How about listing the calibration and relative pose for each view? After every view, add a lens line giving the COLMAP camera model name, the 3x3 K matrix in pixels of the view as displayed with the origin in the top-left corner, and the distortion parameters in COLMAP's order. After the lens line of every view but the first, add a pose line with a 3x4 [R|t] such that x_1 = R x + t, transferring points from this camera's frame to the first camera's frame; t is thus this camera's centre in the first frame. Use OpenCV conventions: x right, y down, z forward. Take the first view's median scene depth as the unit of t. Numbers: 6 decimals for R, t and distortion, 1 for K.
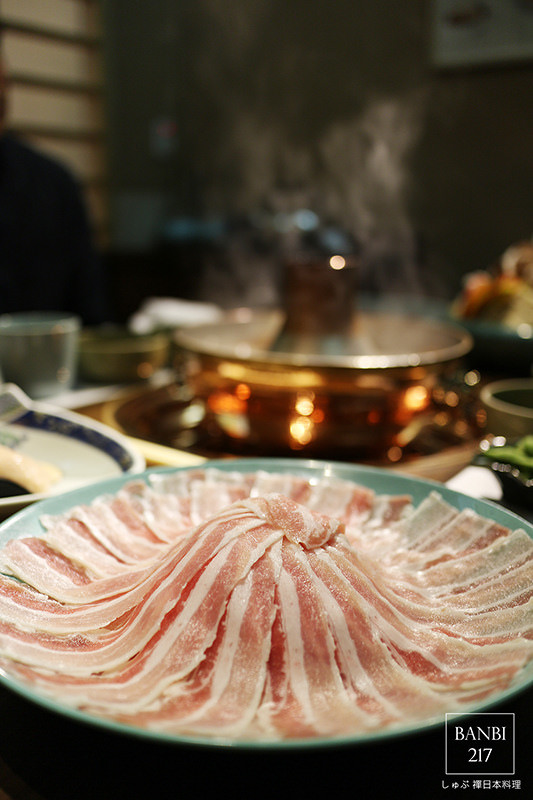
lens RADIAL K [[787.3, 0, 266.6], [0, 787.3, 398.5], [0, 0, 1]] dist [0.010921, 0.000000]
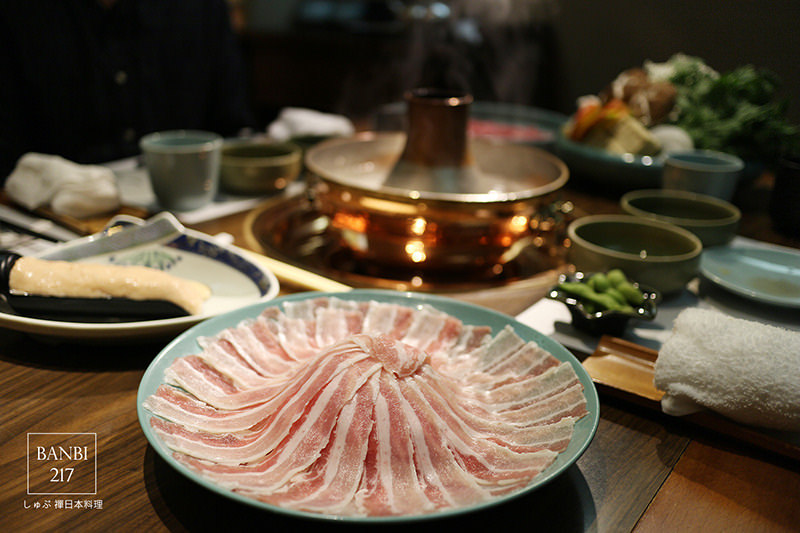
lens RADIAL K [[787.3, 0, 399.9], [0, 787.3, 267.7], [0, 0, 1]] dist [0.010921, 0.000000]
pose [[0.999409, 0.034340, 0.001568, 0.041222], [-0.034258, 0.991178, 0.128034, -0.156619], [0.002842, -0.128012, 0.991768, -0.290803]]
